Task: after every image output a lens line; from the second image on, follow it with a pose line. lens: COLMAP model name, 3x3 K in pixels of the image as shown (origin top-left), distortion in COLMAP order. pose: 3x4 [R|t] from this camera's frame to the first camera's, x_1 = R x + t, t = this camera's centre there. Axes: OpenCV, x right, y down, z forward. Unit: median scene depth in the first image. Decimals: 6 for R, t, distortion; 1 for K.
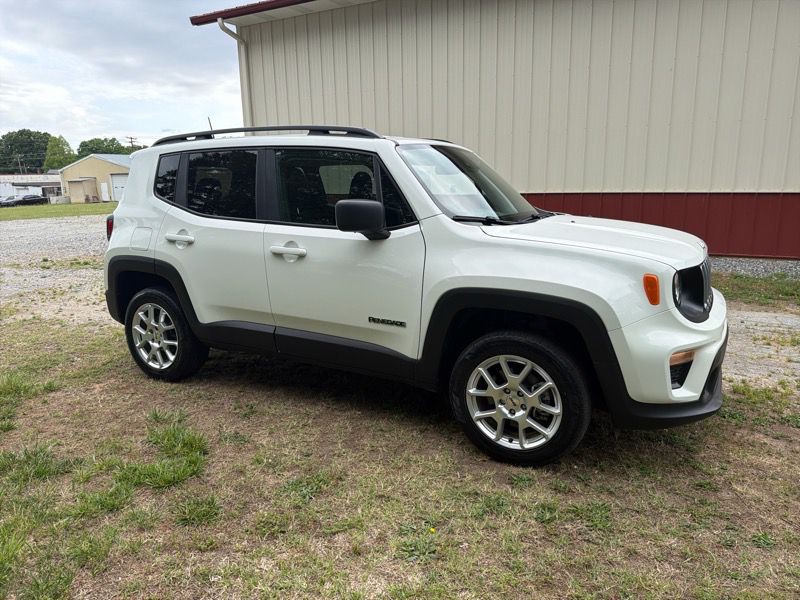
lens RADIAL K [[571.8, 0, 397.4], [0, 571.8, 295.9], [0, 0, 1]] dist [0.023457, -0.035688]
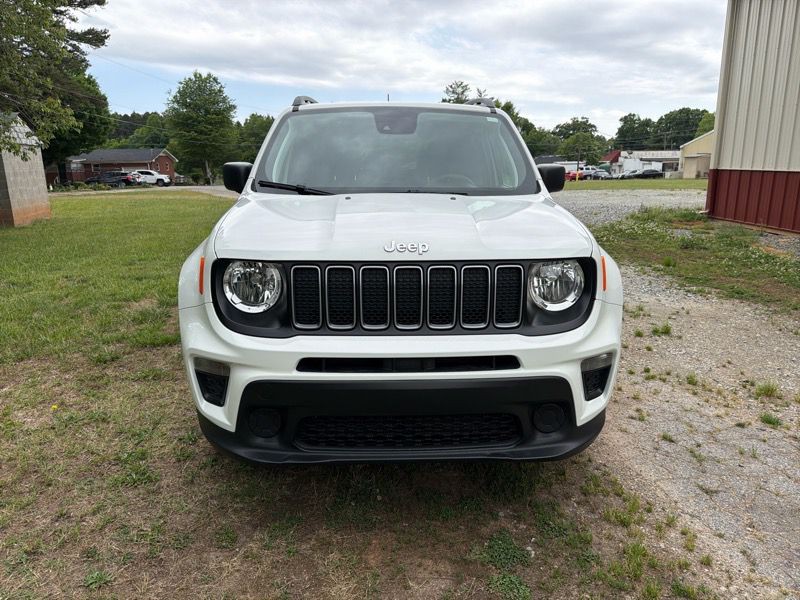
lens RADIAL K [[571.8, 0, 407.5], [0, 571.8, 295.3], [0, 0, 1]] dist [0.023457, -0.035688]
pose [[0.533795, 0.206140, -0.820103, 0.941441], [-0.174970, 0.975769, 0.131382, -0.103173], [0.827314, 0.073362, 0.556928, 0.572576]]
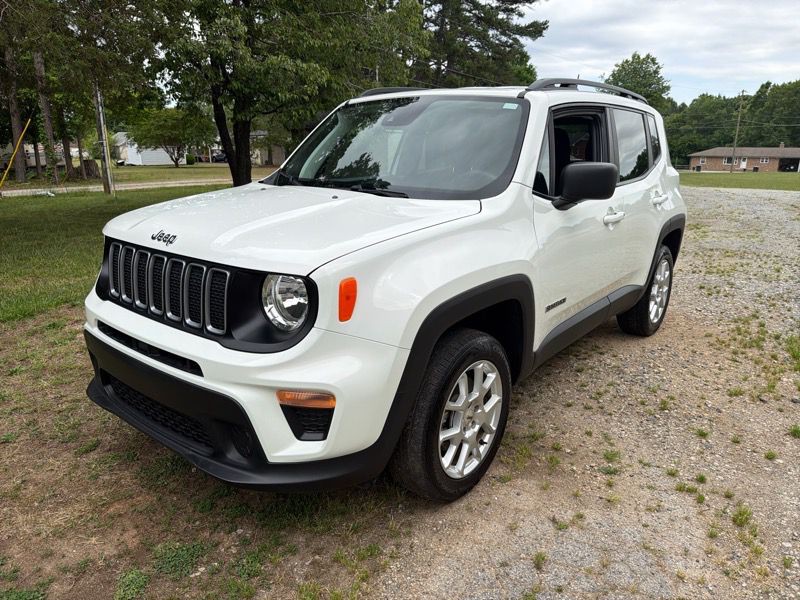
lens RADIAL K [[571.8, 0, 399.6], [0, 571.8, 300.7], [0, 0, 1]] dist [0.023457, -0.035688]
pose [[-0.165886, 0.273934, -0.947334, 1.006836], [-0.206993, 0.929571, 0.305044, -0.248475], [0.964176, 0.246694, -0.097500, 1.190137]]
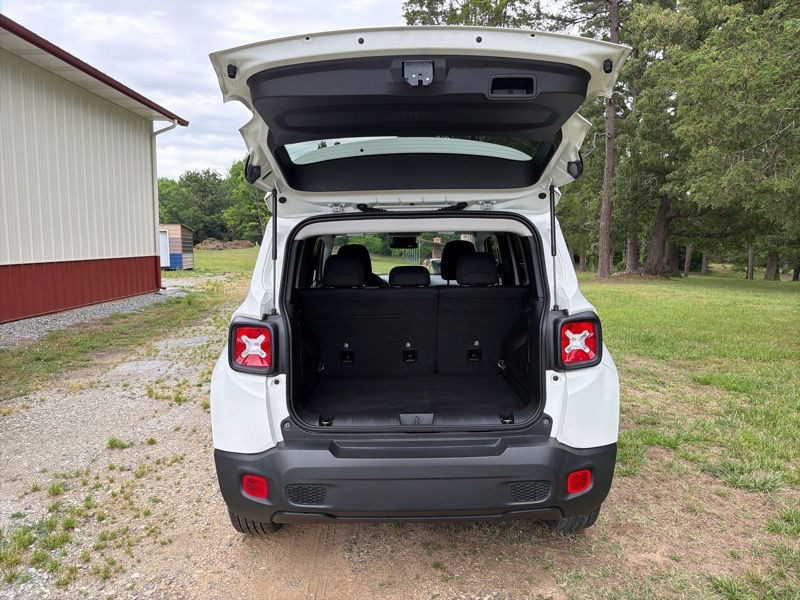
lens RADIAL K [[571.8, 0, 398.8], [0, 571.8, 296.2], [0, 0, 1]] dist [0.023457, -0.035688]
pose [[-0.487321, -0.070163, 0.870399, -1.098981], [0.191327, 0.963967, 0.184826, -0.368100], [-0.852005, 0.256601, -0.456338, 1.726608]]
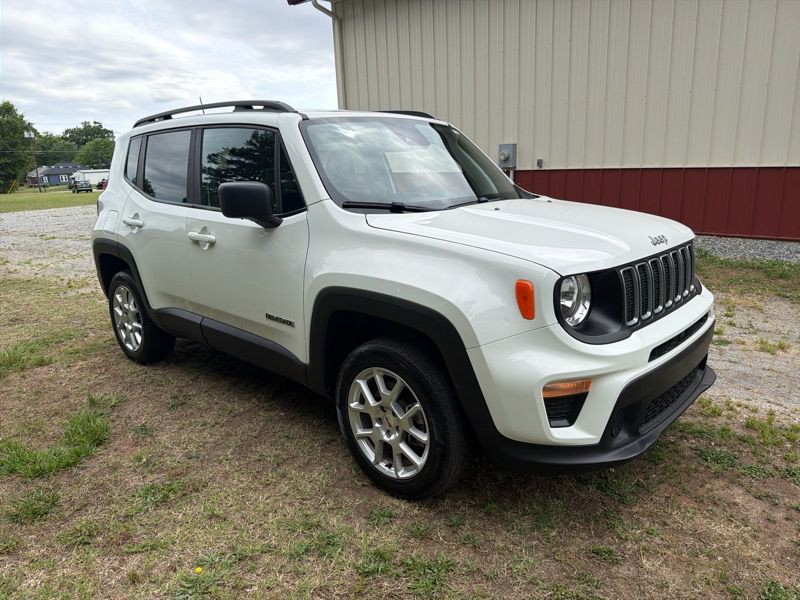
lens RADIAL K [[571.8, 0, 405.9], [0, 571.8, 299.8], [0, 0, 1]] dist [0.023457, -0.035688]
pose [[0.971995, 0.040297, -0.231519, 0.337931], [-0.029733, 0.998359, 0.048940, -0.031182], [0.233112, -0.040686, 0.971599, 0.153018]]
